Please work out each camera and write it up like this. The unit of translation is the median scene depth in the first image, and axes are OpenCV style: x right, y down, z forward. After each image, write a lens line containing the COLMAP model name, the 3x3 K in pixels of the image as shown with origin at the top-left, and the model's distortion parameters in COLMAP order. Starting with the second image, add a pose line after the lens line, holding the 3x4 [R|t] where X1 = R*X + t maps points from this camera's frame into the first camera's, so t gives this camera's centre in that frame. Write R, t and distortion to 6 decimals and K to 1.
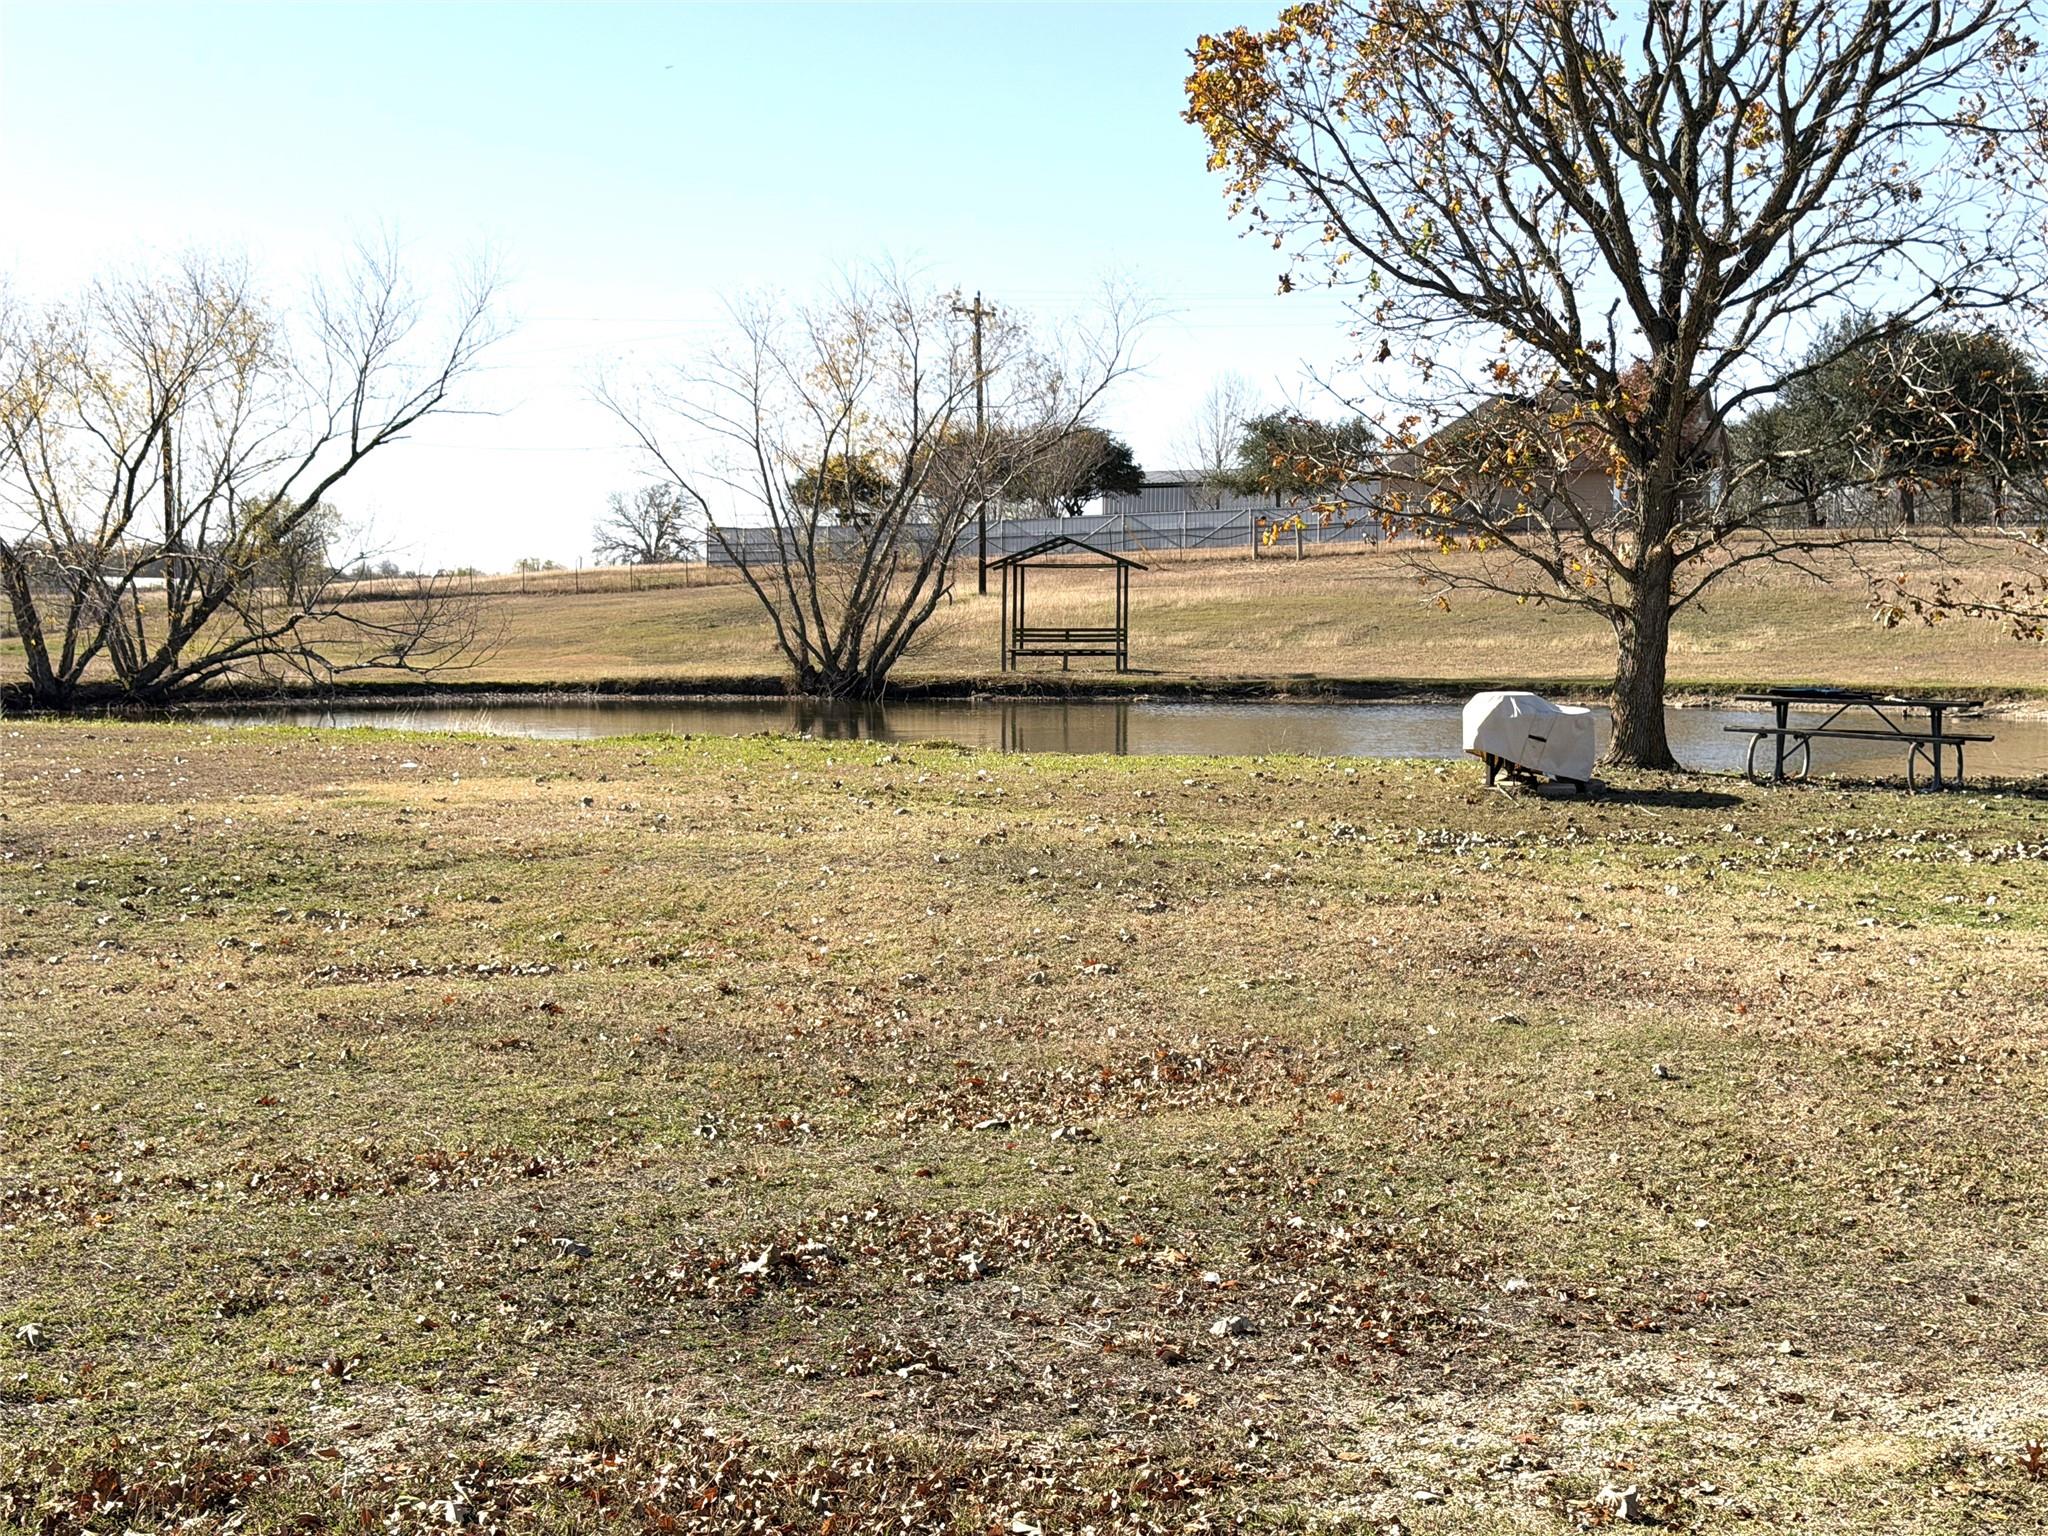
lens RADIAL K [[2851.4, 0, 1019.7], [0, 2851.4, 772.8], [0, 0, 1]] dist [0.097454, -0.075027]
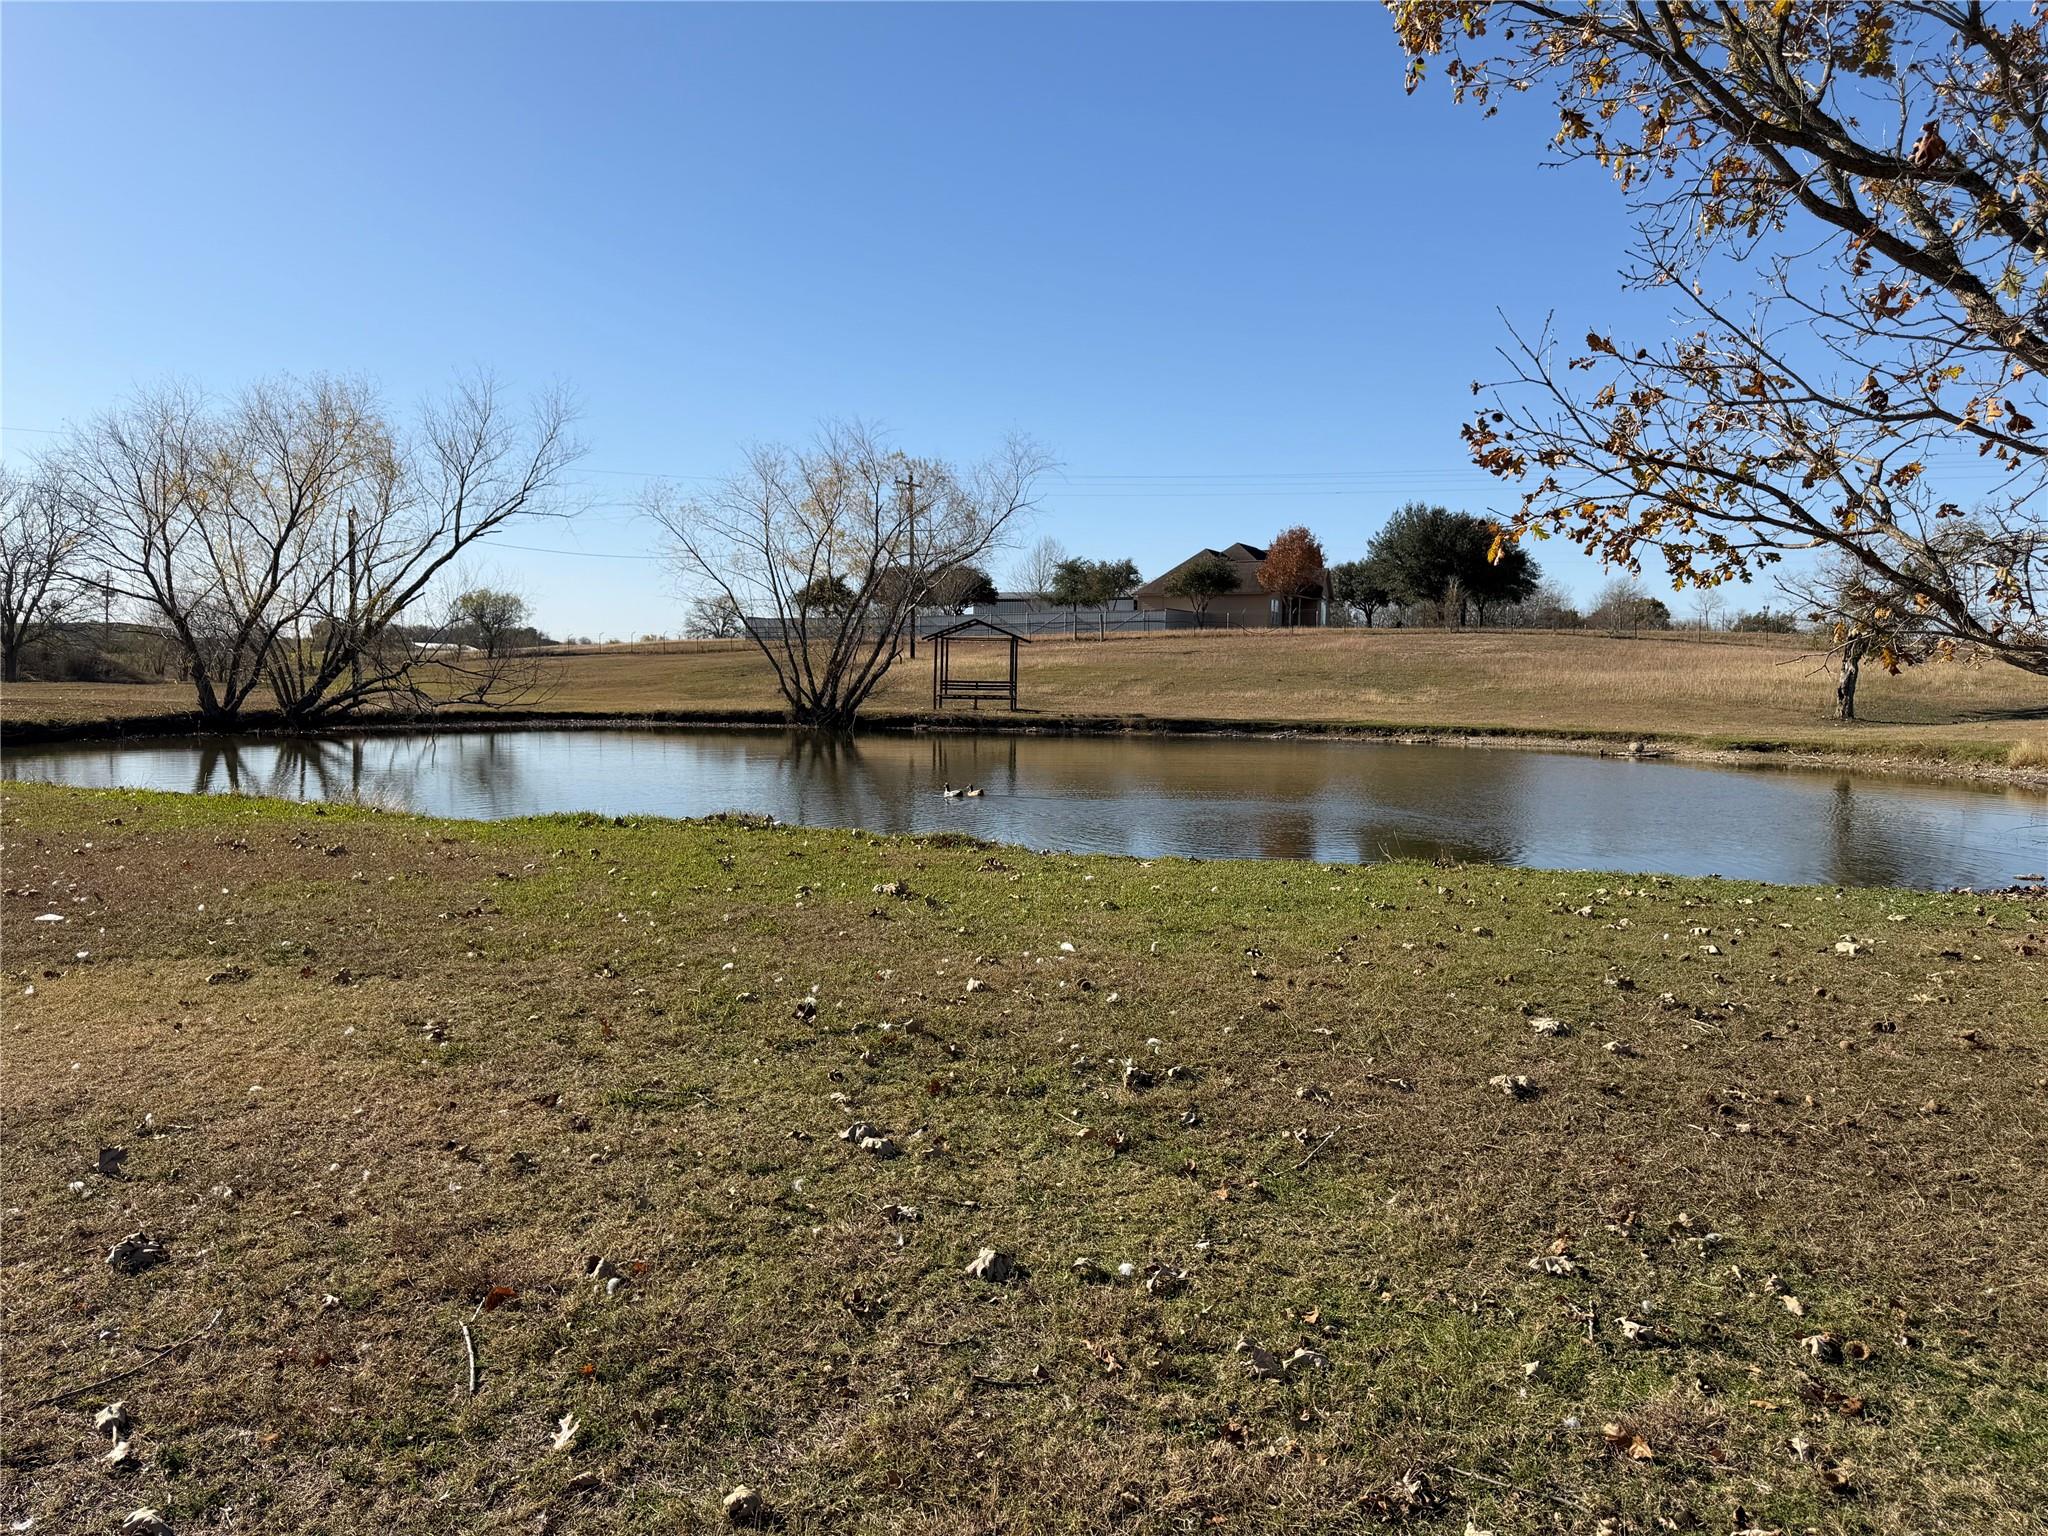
lens RADIAL K [[1427.3, 0, 1033.9], [0, 1427.3, 765.0], [0, 0, 1]] dist [0.121096, -0.247594]
pose [[0.996509, 0.010415, 0.082830, -0.015951], [-0.011196, 0.999897, 0.008962, -0.014182], [-0.082728, -0.009858, 0.996523, 0.261796]]
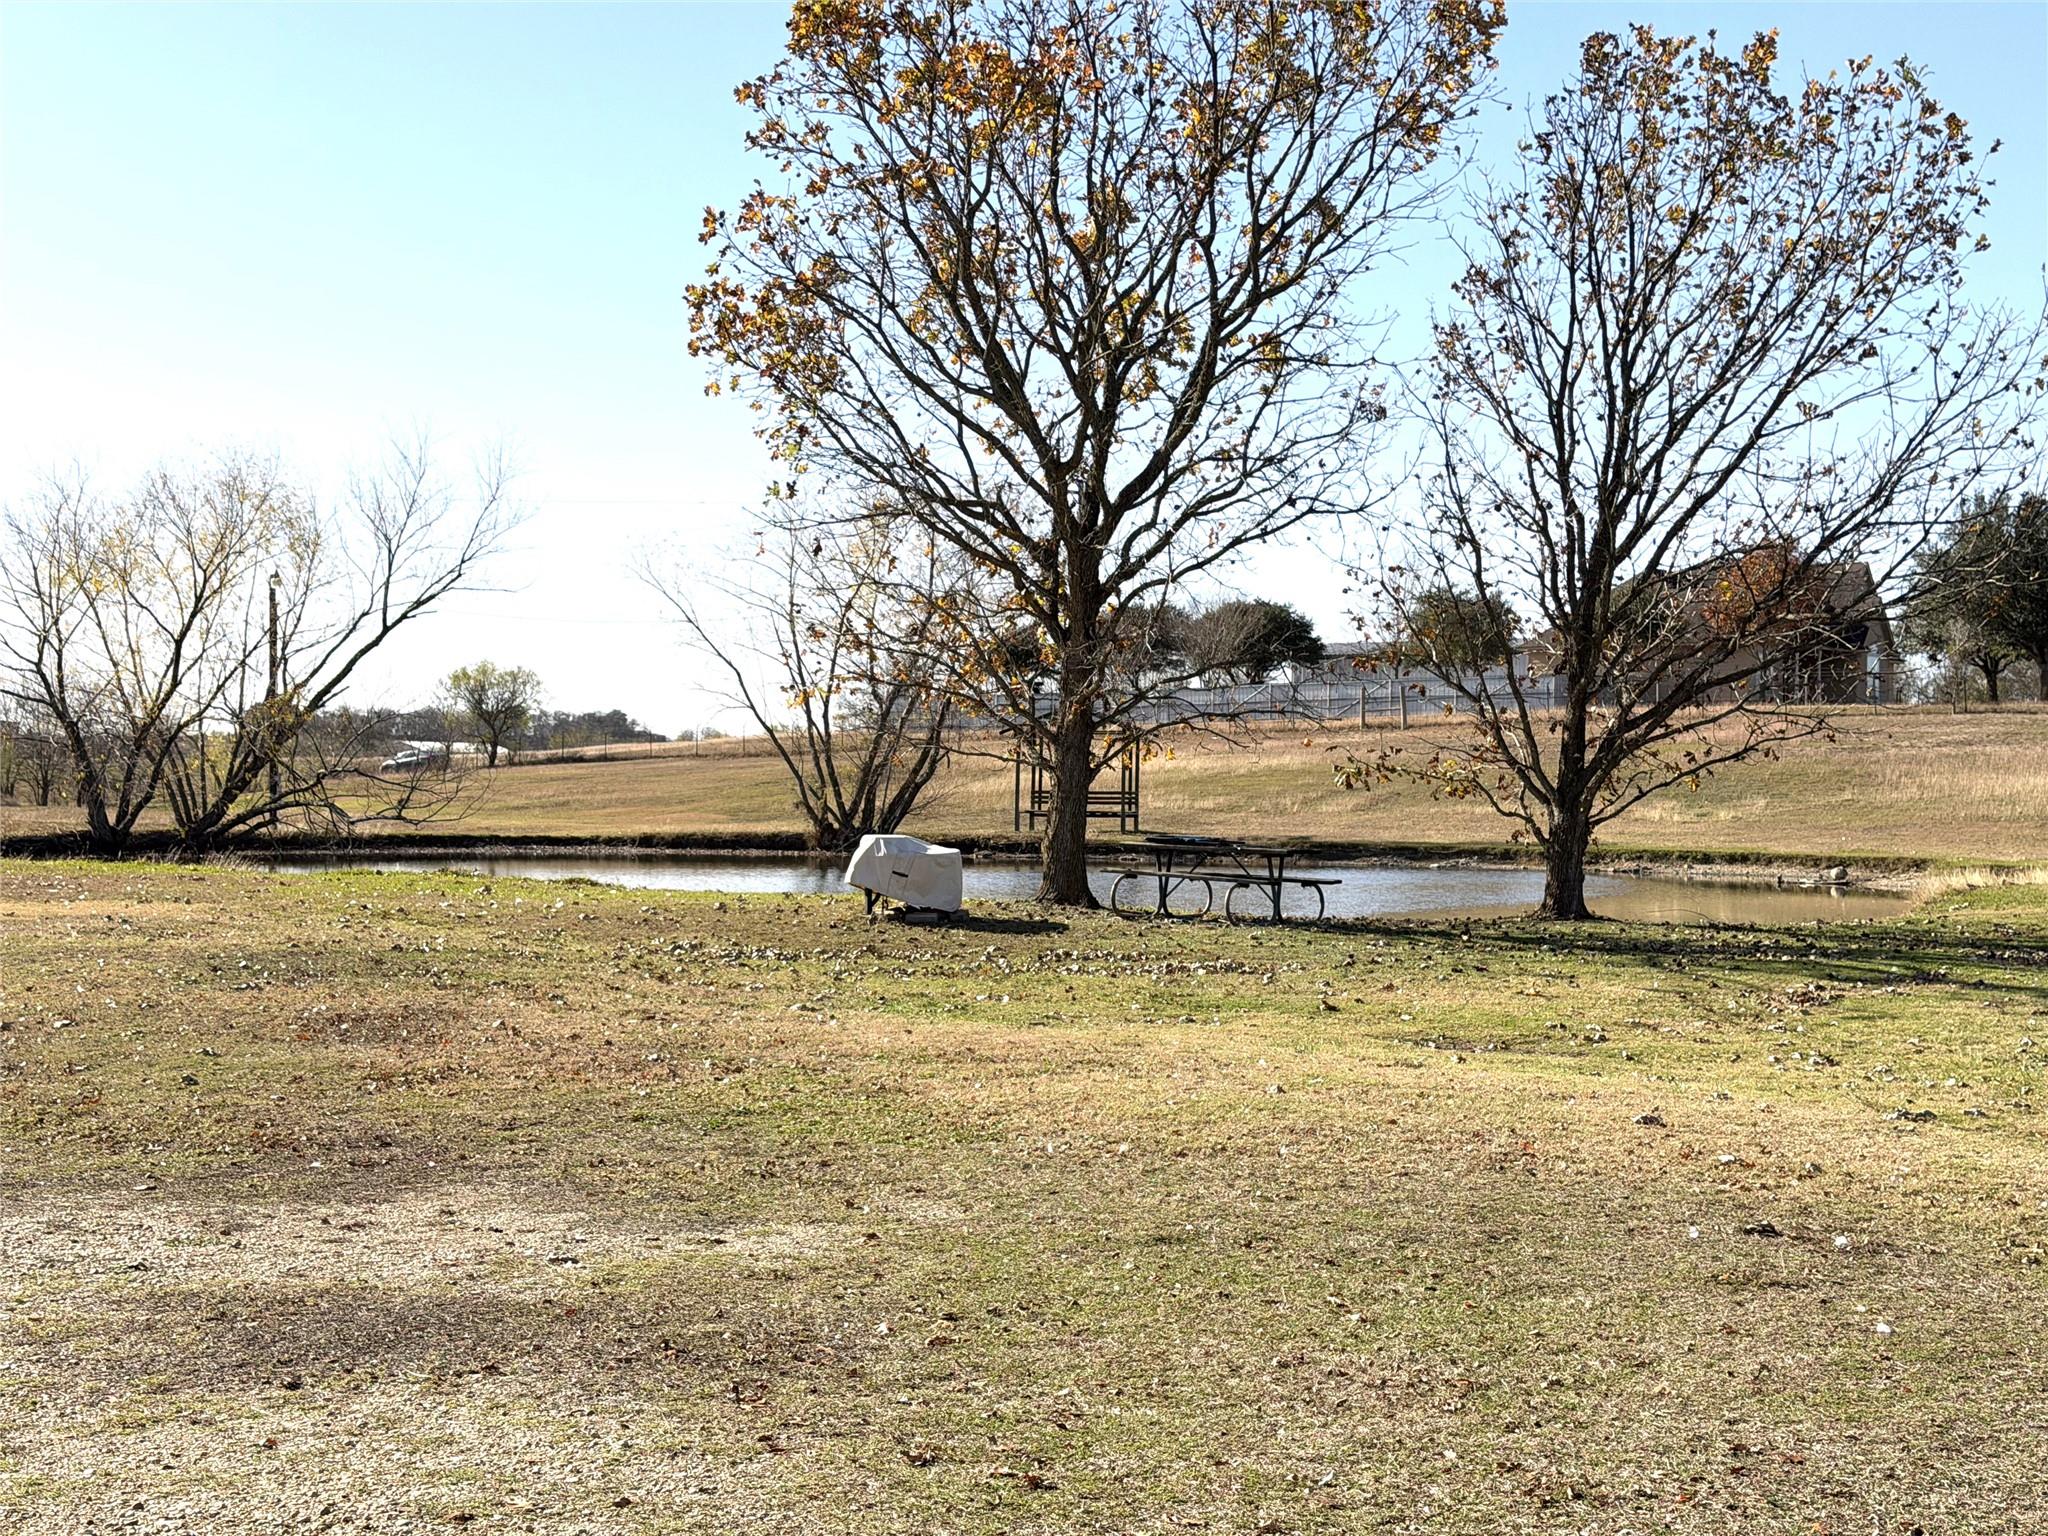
lens RADIAL K [[2851.4, 0, 1019.7], [0, 2851.4, 772.8], [0, 0, 1]] dist [0.097454, -0.075027]
pose [[0.993223, 0.009415, -0.115840, 0.121227], [-0.016221, 0.998188, -0.057952, 0.004400], [0.115084, 0.059439, 0.991576, -0.055650]]
